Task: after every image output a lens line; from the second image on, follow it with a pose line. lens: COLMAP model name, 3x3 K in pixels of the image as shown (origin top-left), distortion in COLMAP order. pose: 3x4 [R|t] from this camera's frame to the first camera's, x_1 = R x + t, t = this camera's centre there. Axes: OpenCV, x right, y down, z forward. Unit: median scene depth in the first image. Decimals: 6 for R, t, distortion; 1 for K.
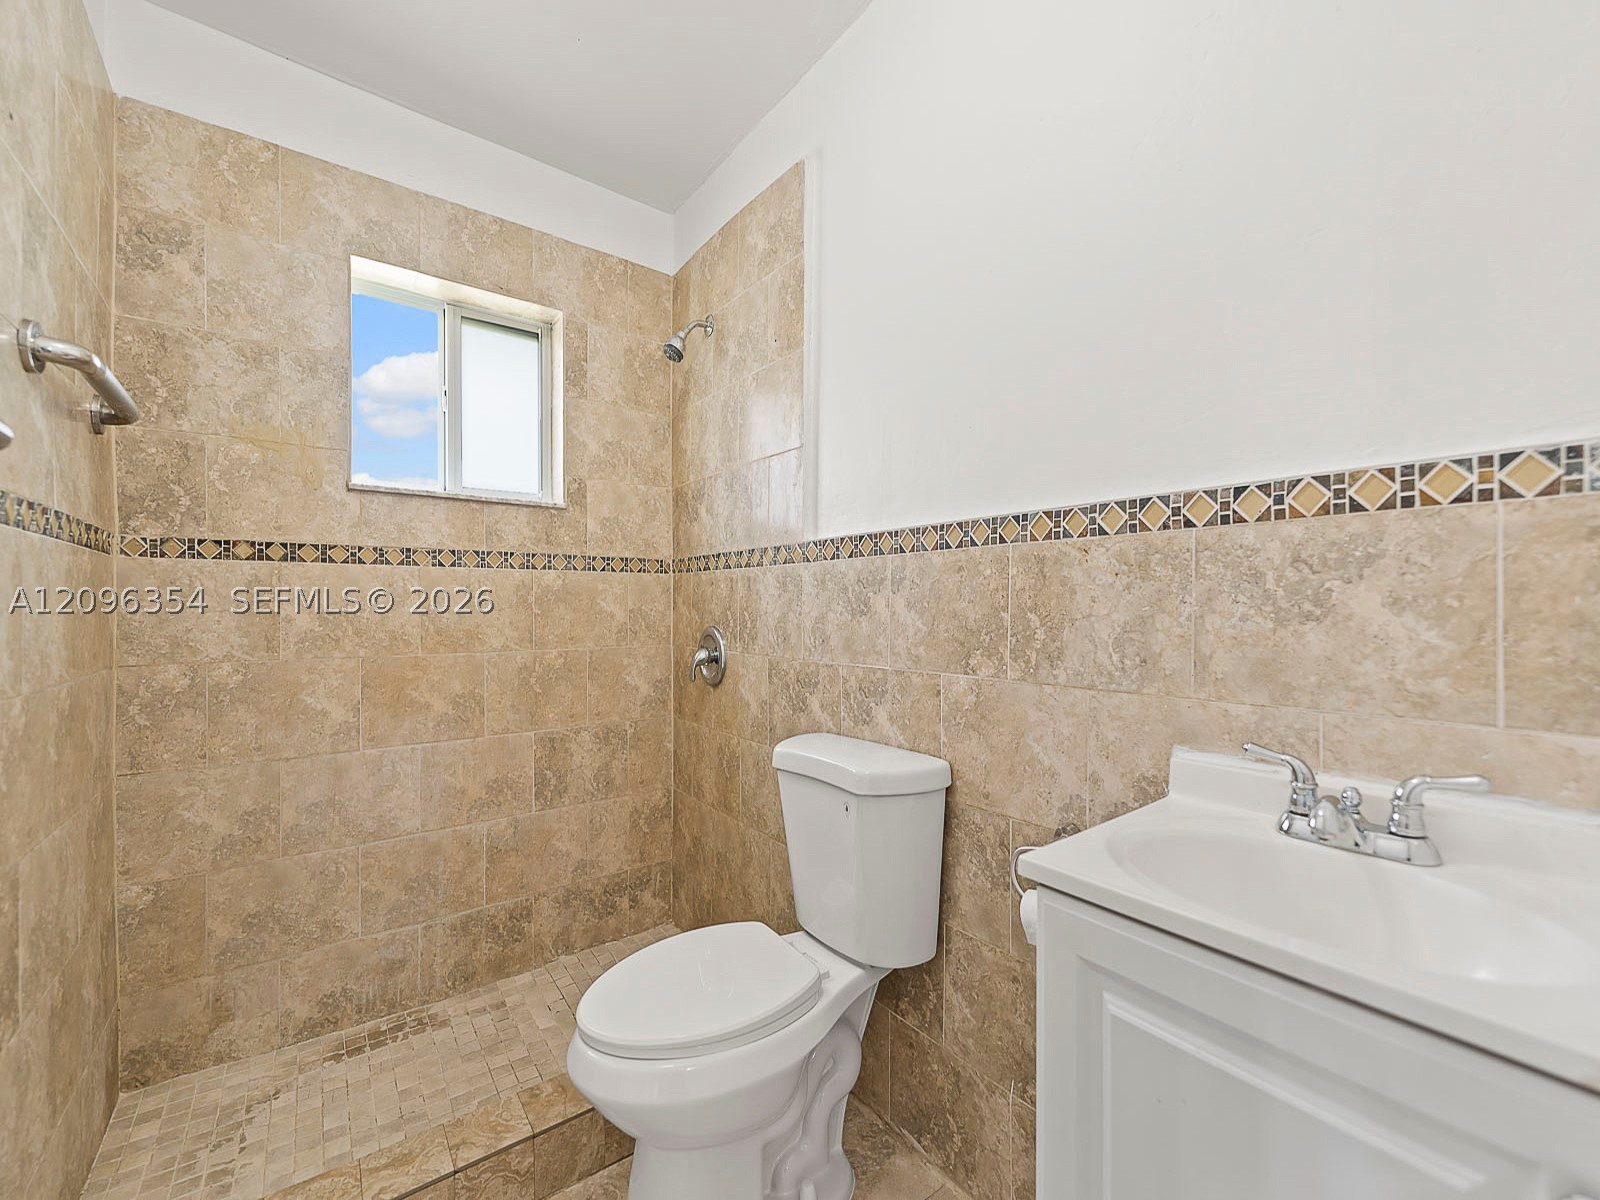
lens RADIAL K [[656.6, 0, 794.2], [0, 656.6, 602.3], [0, 0, 1]] dist [0.000869, -0.000012]
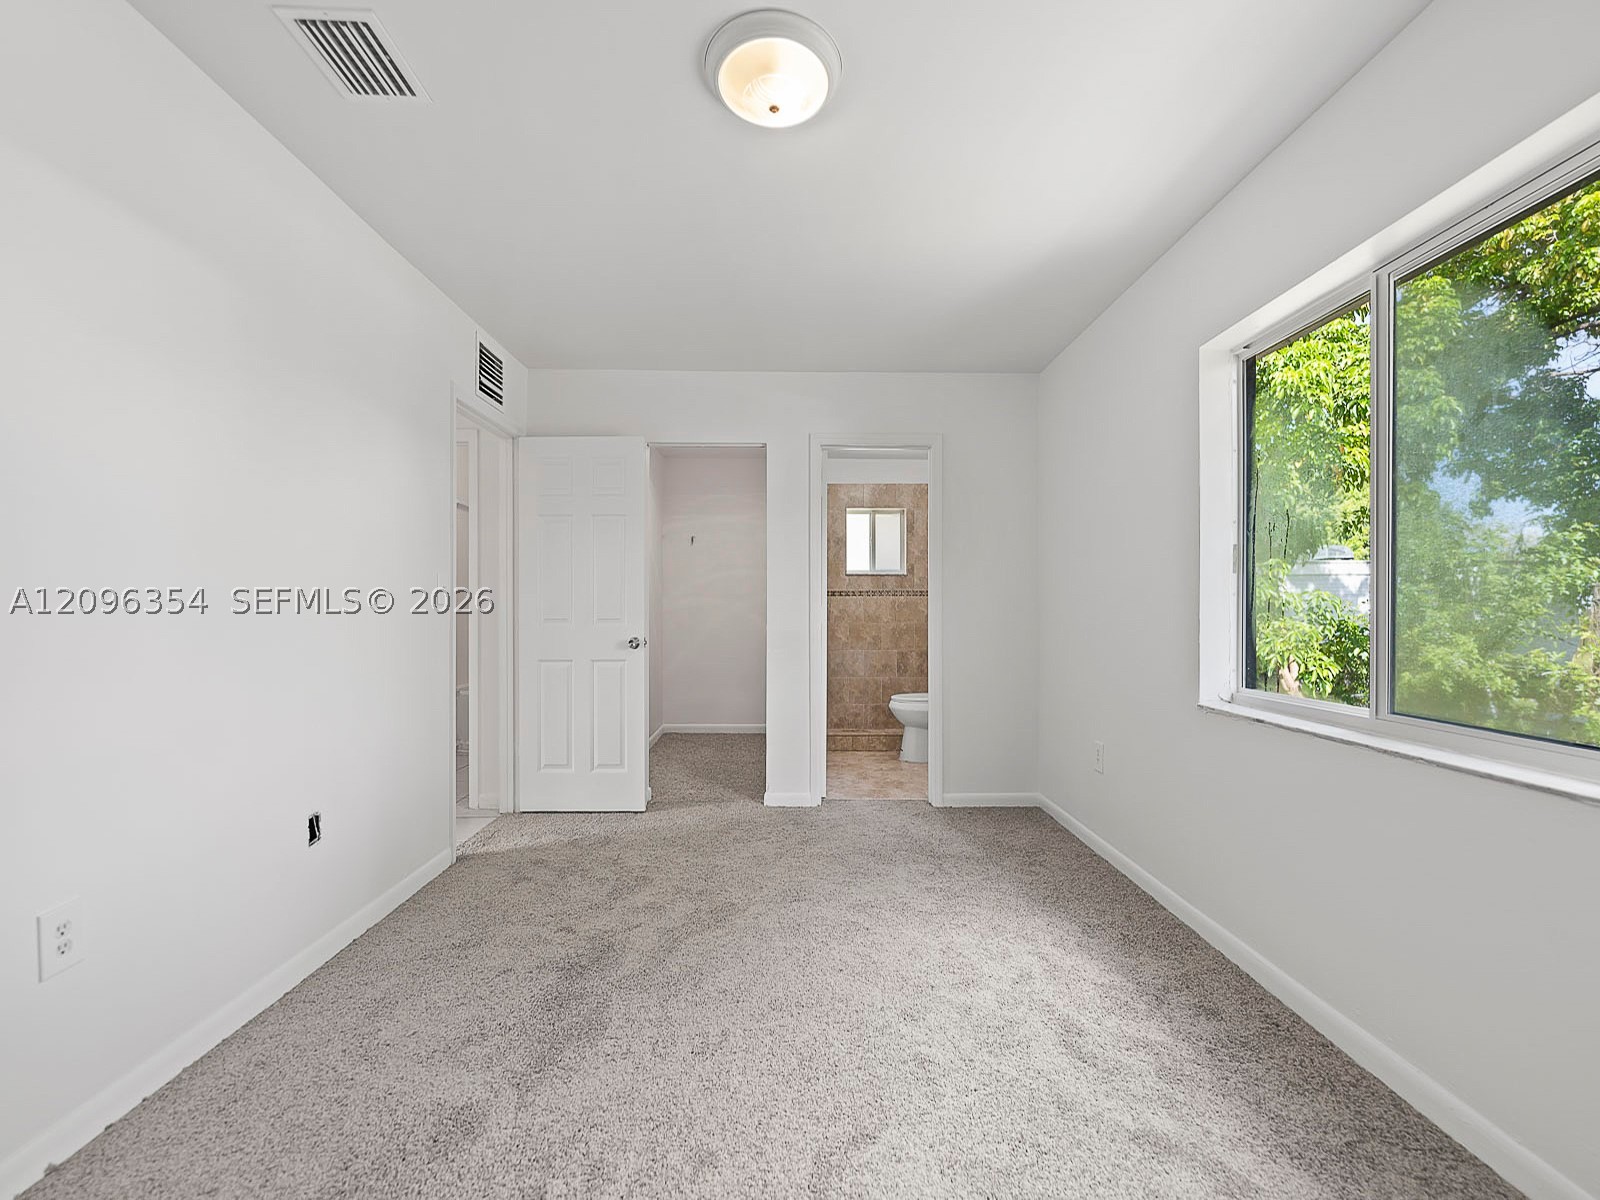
lens RADIAL K [[656.6, 0, 799.1], [0, 656.6, 607.6], [0, 0, 1]] dist [0.000869, -0.000012]
pose [[0.809125, 0.000357, -0.587636, 1.050866], [-0.001644, 0.999997, -0.001657, 0.007815], [0.587634, 0.002307, 0.809124, -1.768035]]
